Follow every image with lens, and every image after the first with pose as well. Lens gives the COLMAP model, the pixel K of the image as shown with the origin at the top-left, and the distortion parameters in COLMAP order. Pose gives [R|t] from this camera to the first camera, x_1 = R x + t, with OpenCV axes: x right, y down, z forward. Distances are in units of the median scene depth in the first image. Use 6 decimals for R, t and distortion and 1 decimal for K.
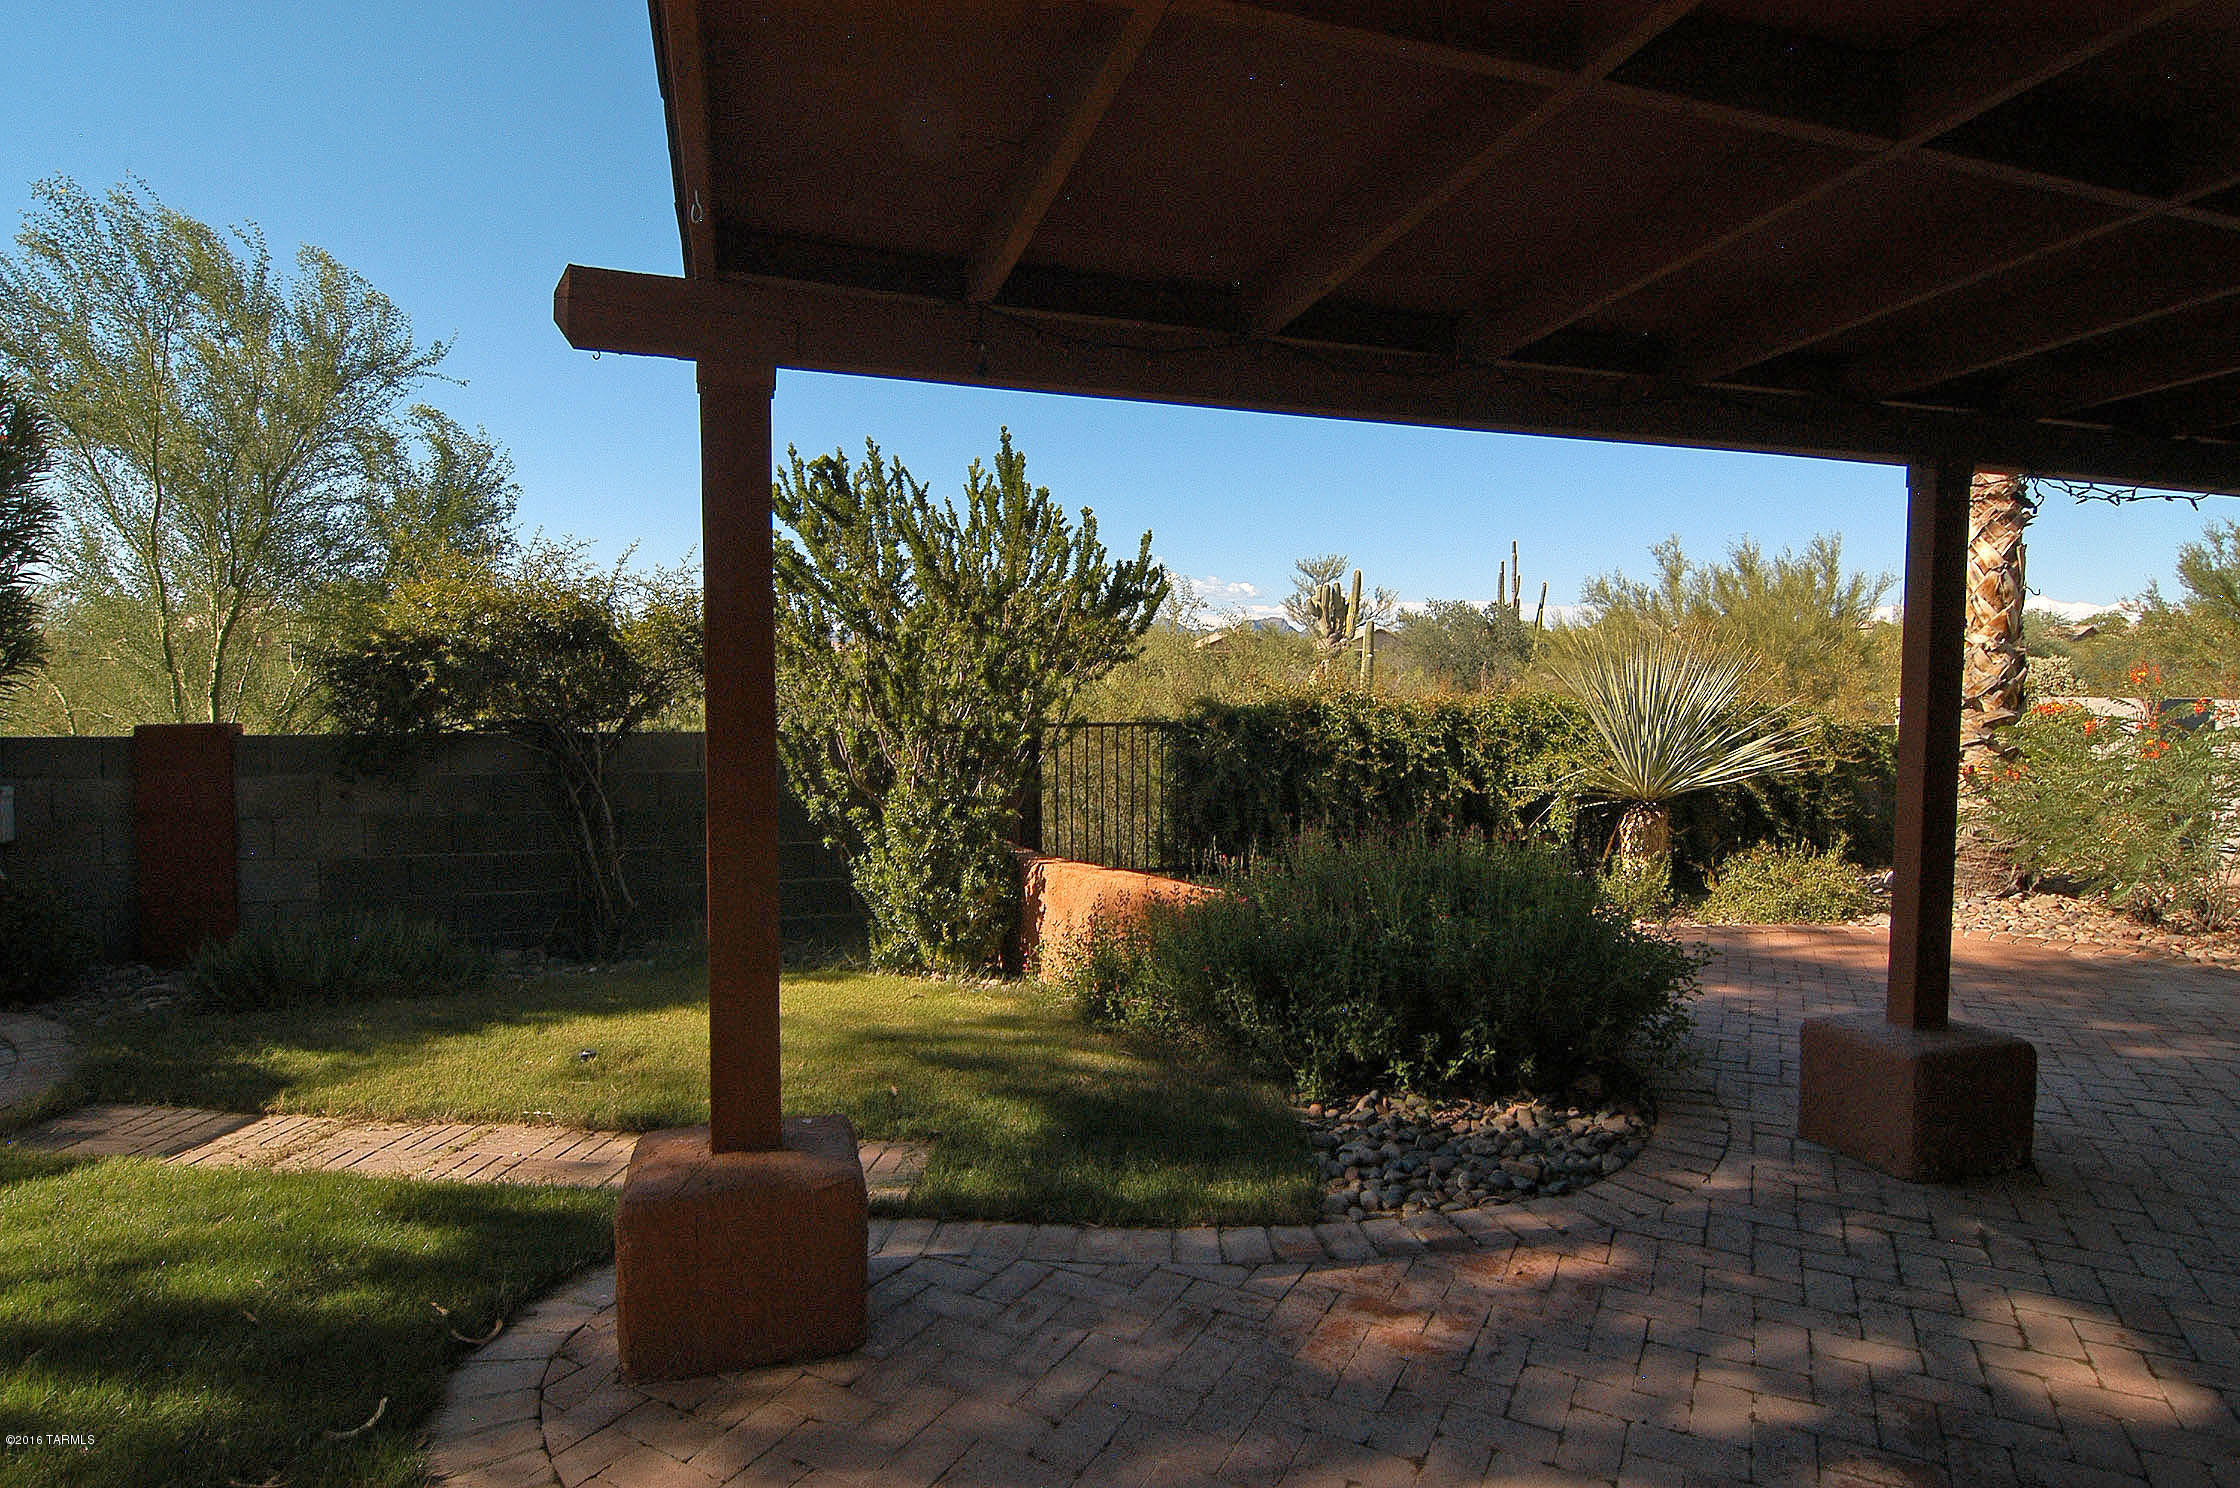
lens RADIAL K [[1200.9, 0, 1129.5], [0, 1200.9, 736.9], [0, 0, 1]] dist [-0.018554, -0.003137]
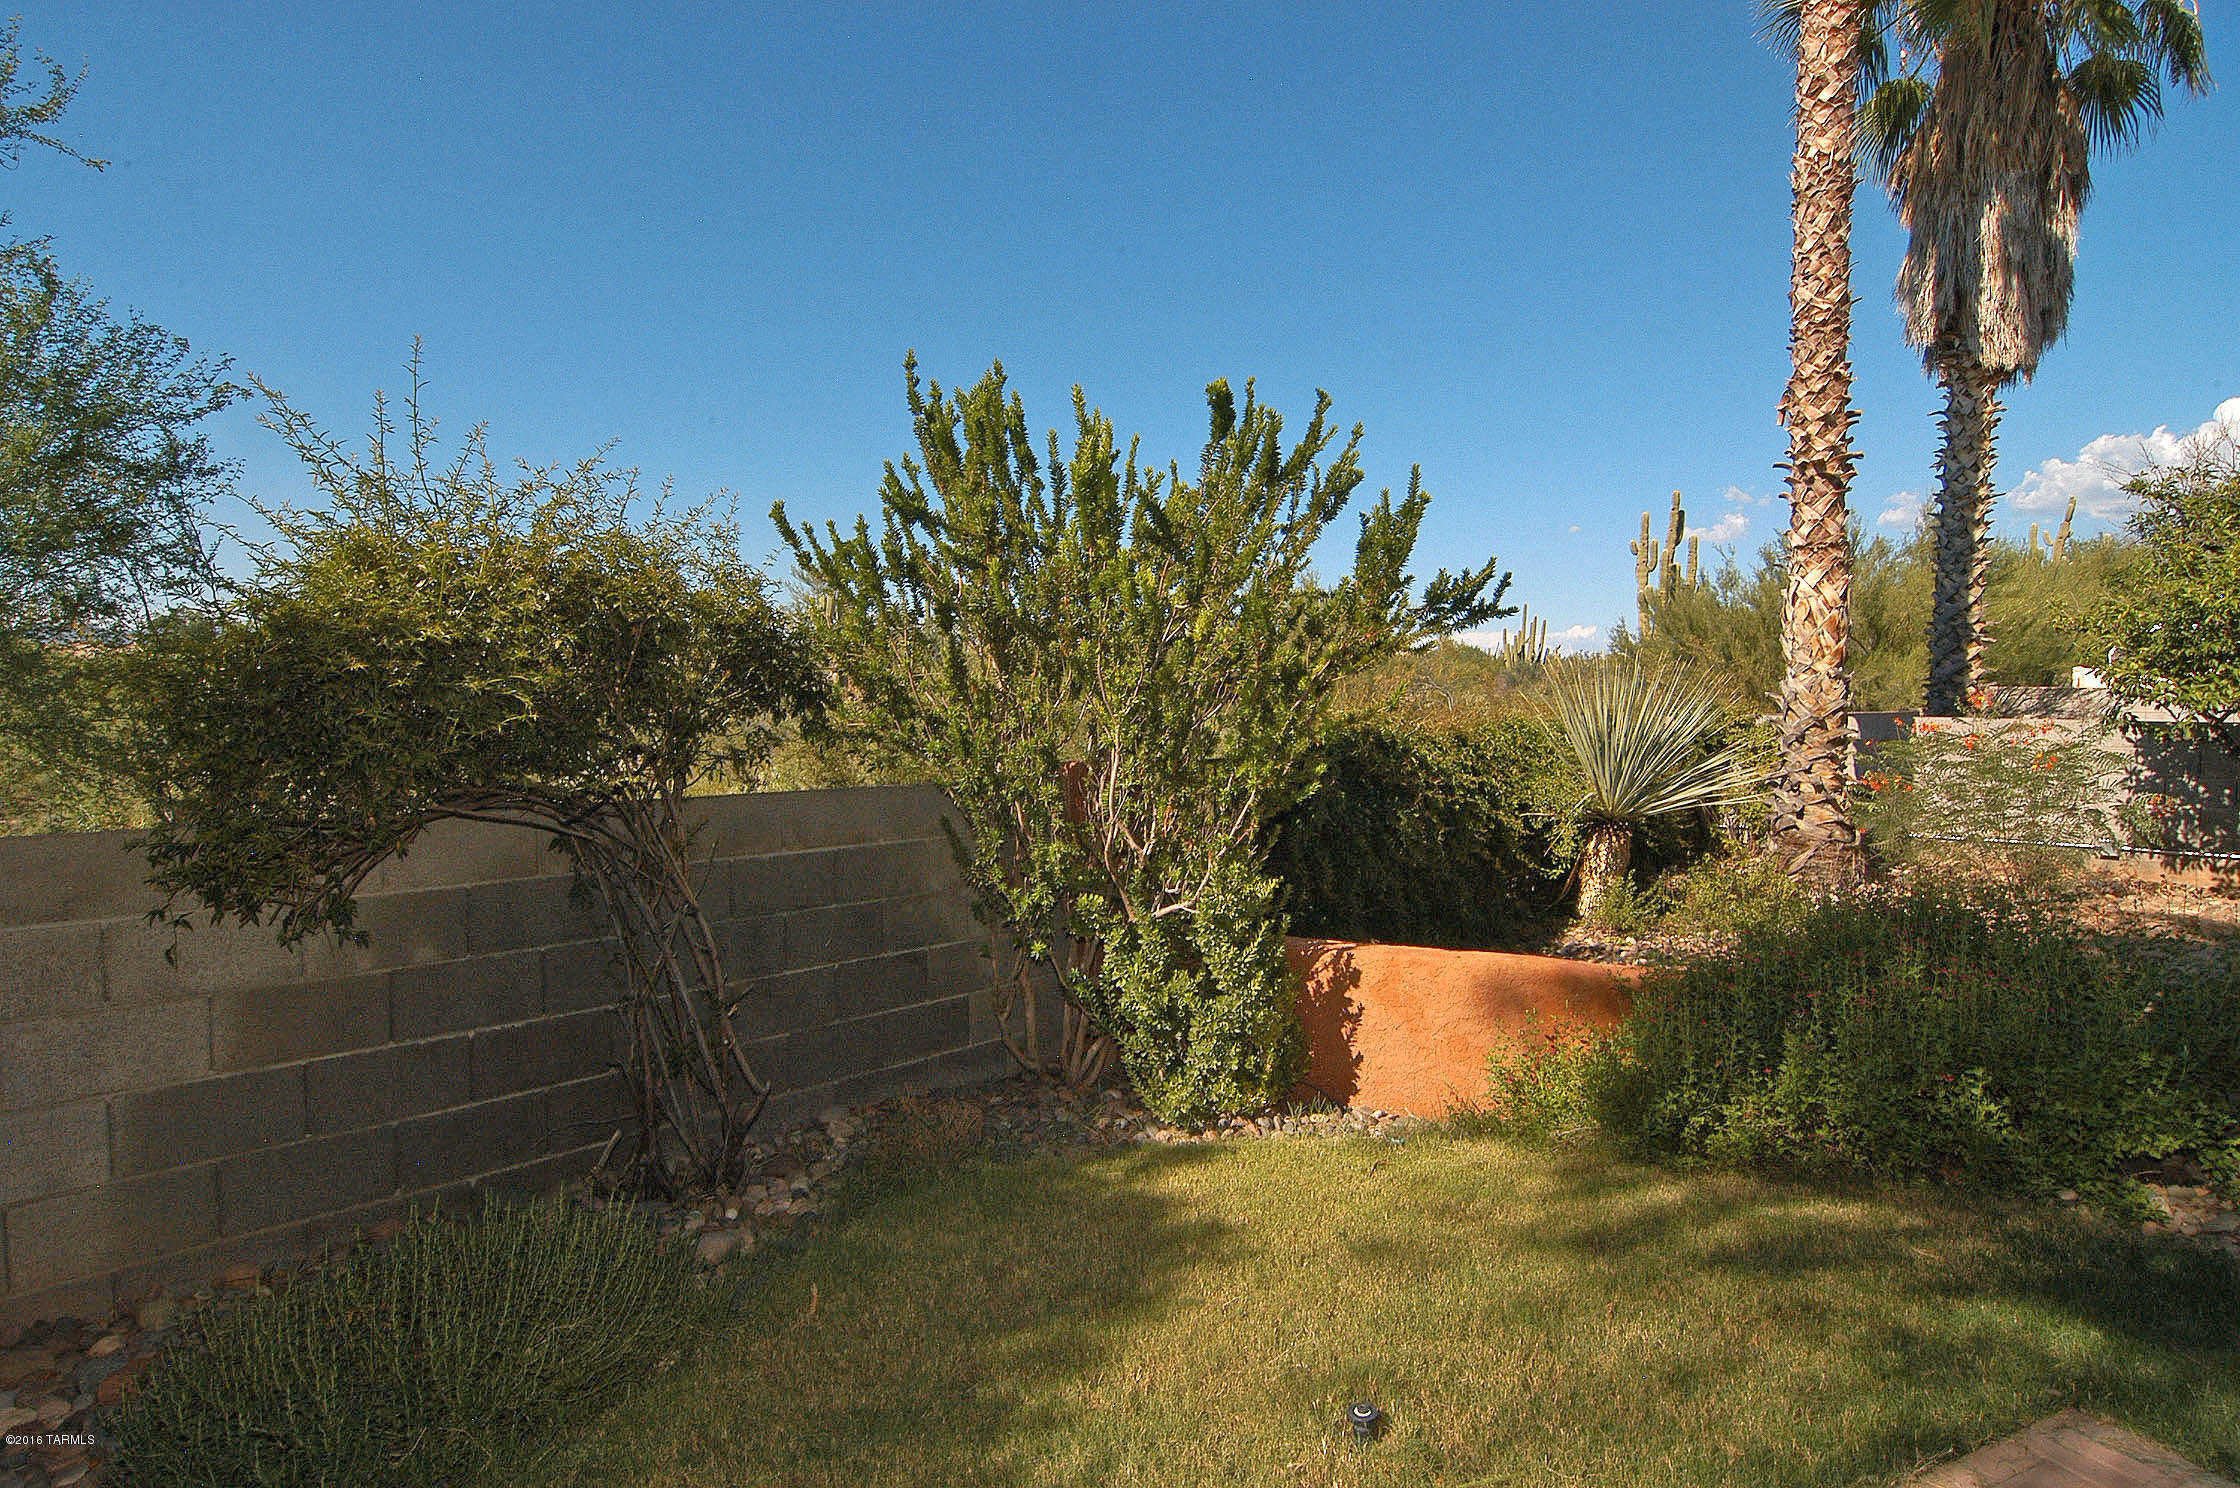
lens RADIAL K [[1200.9, 0, 1119.3], [0, 1200.9, 746.8], [0, 0, 1]] dist [-0.018554, -0.003137]
pose [[0.871648, -0.020340, 0.489710, -0.441194], [0.021879, 0.999757, 0.002582, -0.022350], [-0.489644, 0.008464, 0.871882, 0.313575]]
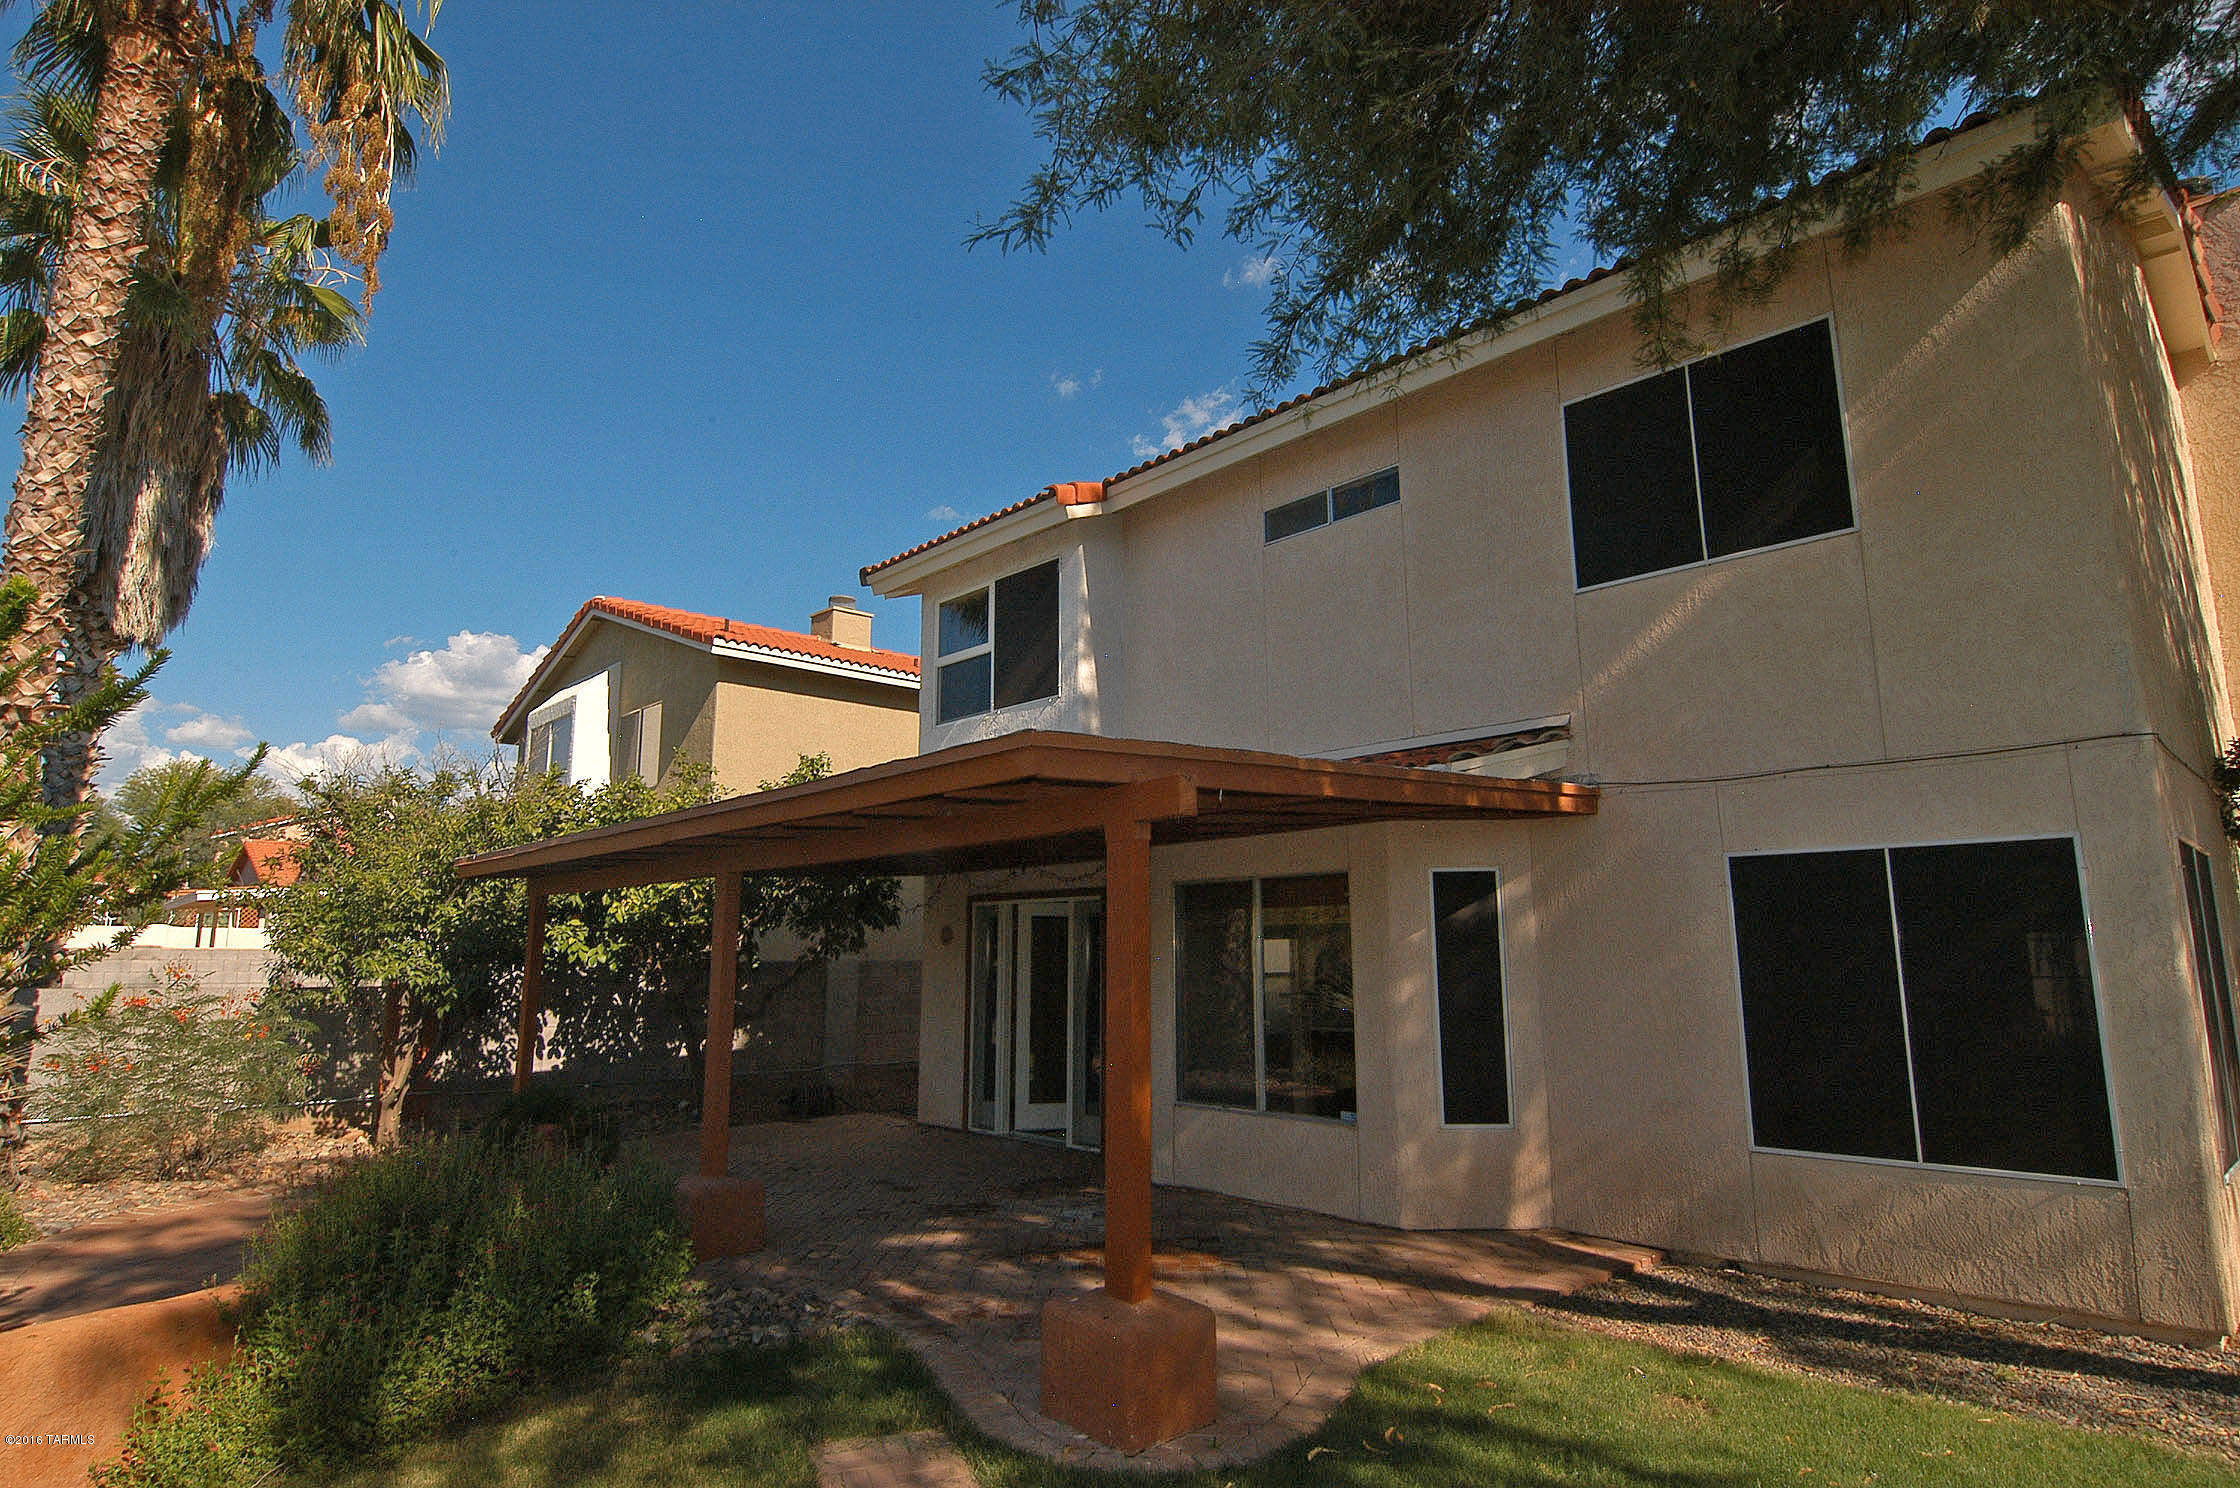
lens RADIAL K [[1200.9, 0, 1135.8], [0, 1200.9, 743.9], [0, 0, 1]] dist [-0.018554, -0.003137]
pose [[-0.441656, 0.152815, 0.884074, -0.616995], [0.044351, 0.987902, -0.148605, -0.050904], [-0.896087, -0.026423, -0.443090, 0.561223]]
